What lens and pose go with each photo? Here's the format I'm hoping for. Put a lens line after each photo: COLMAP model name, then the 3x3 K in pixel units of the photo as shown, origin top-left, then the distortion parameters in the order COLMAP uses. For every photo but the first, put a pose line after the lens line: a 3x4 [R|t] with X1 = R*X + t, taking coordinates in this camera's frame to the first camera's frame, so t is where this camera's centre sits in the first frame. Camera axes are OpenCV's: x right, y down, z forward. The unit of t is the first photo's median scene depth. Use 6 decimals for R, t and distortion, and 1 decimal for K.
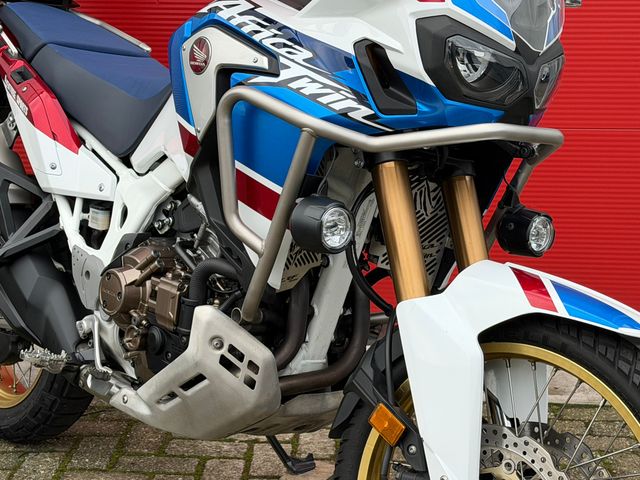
lens RADIAL K [[1285.7, 0, 319.4], [0, 1285.7, 248.9], [0, 0, 1]] dist [0.131487, 0.087310]
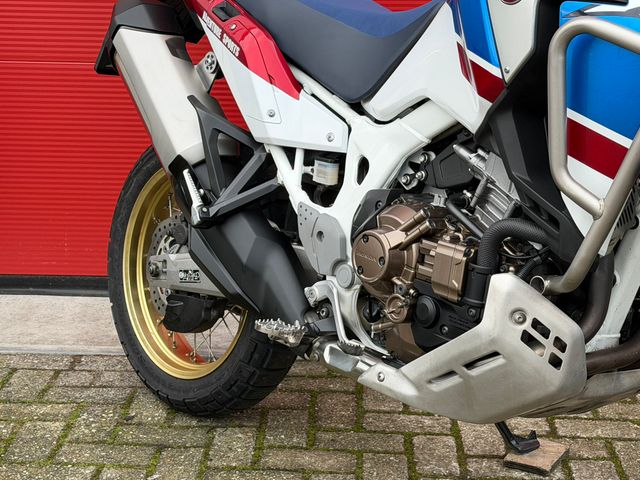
lens RADIAL K [[1285.7, 0, 319.4], [0, 1285.7, 248.9], [0, 0, 1]] dist [0.131487, 0.087310]
pose [[0.999973, -0.002098, 0.007008, -0.206814], [0.001812, 0.999174, 0.040596, -0.007719], [-0.007088, -0.040582, 0.999151, 0.125680]]
